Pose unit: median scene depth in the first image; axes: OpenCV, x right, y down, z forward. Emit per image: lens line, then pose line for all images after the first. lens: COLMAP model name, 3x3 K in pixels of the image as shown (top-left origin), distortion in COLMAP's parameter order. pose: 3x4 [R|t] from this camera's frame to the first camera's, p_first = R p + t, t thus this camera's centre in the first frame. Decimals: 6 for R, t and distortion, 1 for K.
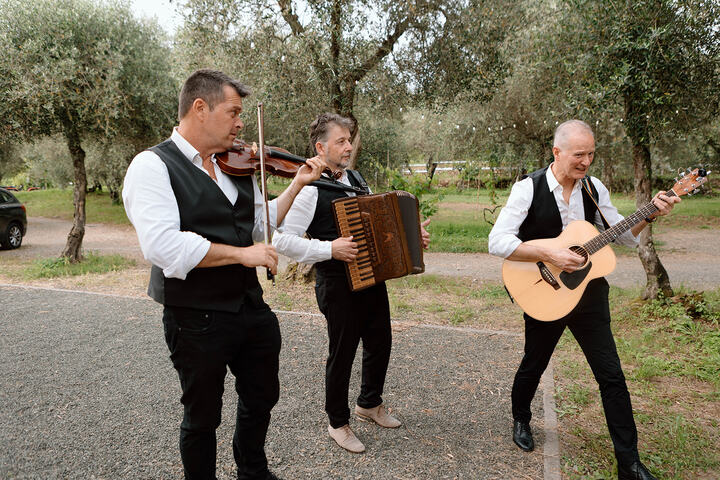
lens RADIAL K [[498.3, 0, 360.0], [0, 498.3, 240.0], [0, 0, 1]] dist [-0.045014, 0.043853]
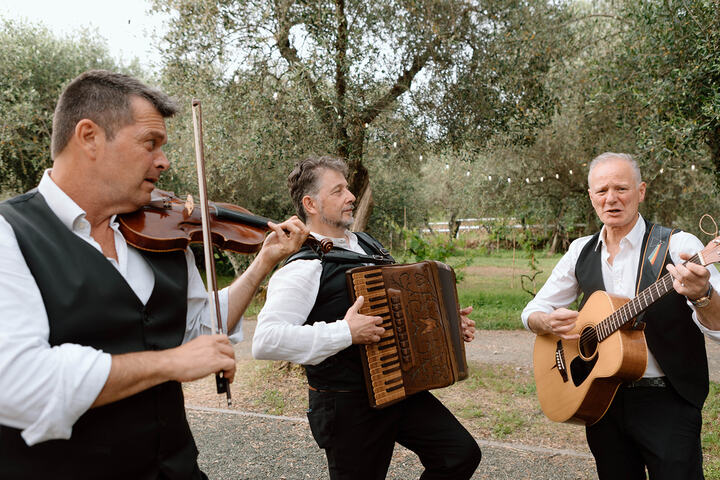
lens RADIAL K [[558.2, 0, 360.0], [0, 558.2, 240.0], [0, 0, 1]] dist [-0.010967, -0.002086]
pose [[0.999712, -0.006872, -0.023004, 0.002050], [0.004074, 0.992821, -0.119539, -0.017962], [0.023660, 0.119411, 0.992563, 0.099864]]
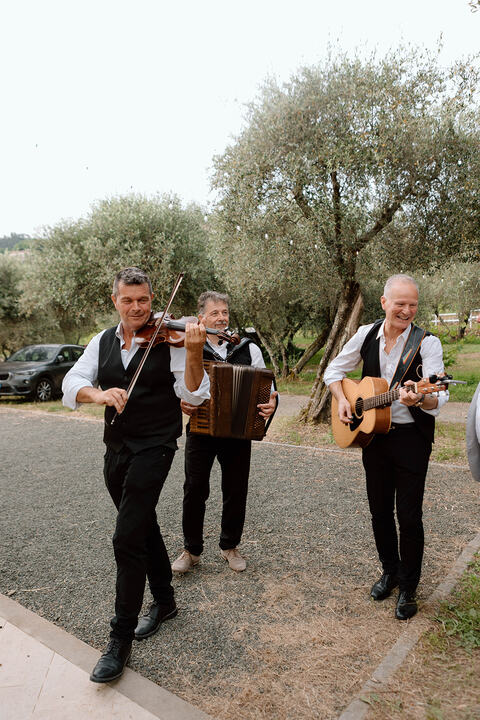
lens RADIAL K [[498.3, 0, 240.0], [0, 498.3, 360.0], [0, 0, 1]] dist [-0.045014, 0.043853]
pose [[0.952968, -0.014118, -0.302742, 0.076026], [-0.005252, 0.997995, -0.063074, 0.009223], [0.303025, 0.061697, 0.950983, -0.171397]]
